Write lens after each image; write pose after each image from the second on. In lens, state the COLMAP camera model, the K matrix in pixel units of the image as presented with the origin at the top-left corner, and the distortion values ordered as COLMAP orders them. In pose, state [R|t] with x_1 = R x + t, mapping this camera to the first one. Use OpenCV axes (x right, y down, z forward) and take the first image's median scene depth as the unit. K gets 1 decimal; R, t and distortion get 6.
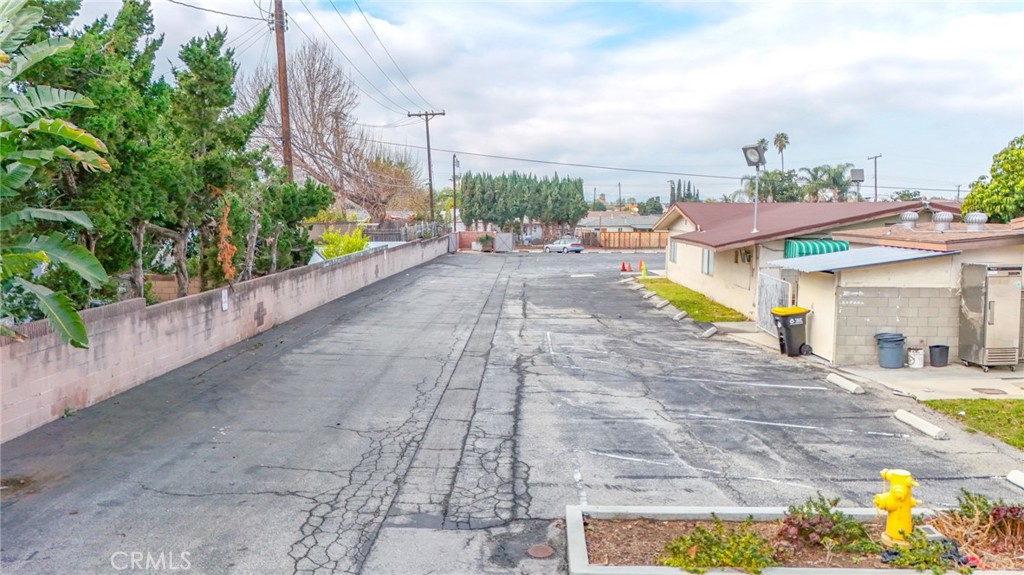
lens RADIAL K [[745.9, 0, 512.0], [0, 745.9, 291.6], [0, 0, 1]] dist [0.051857, -0.008739]
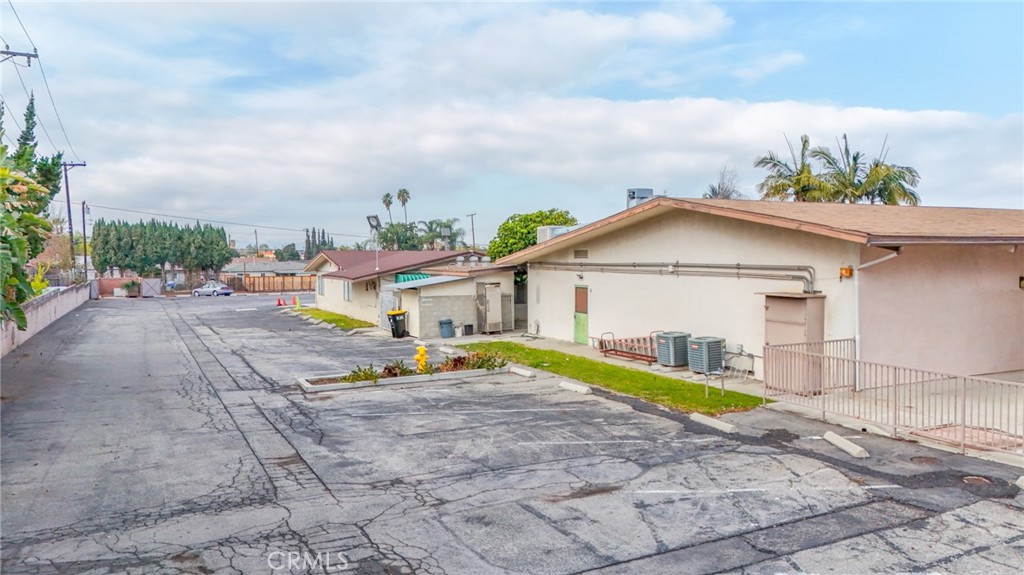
lens RADIAL K [[745.9, 0, 512.0], [0, 745.9, 291.6], [0, 0, 1]] dist [0.051857, -0.008739]
pose [[0.887970, -0.027562, 0.459075, -0.045364], [0.055916, 0.997267, -0.048281, 0.018168], [-0.456489, 0.068542, 0.887085, -0.160469]]
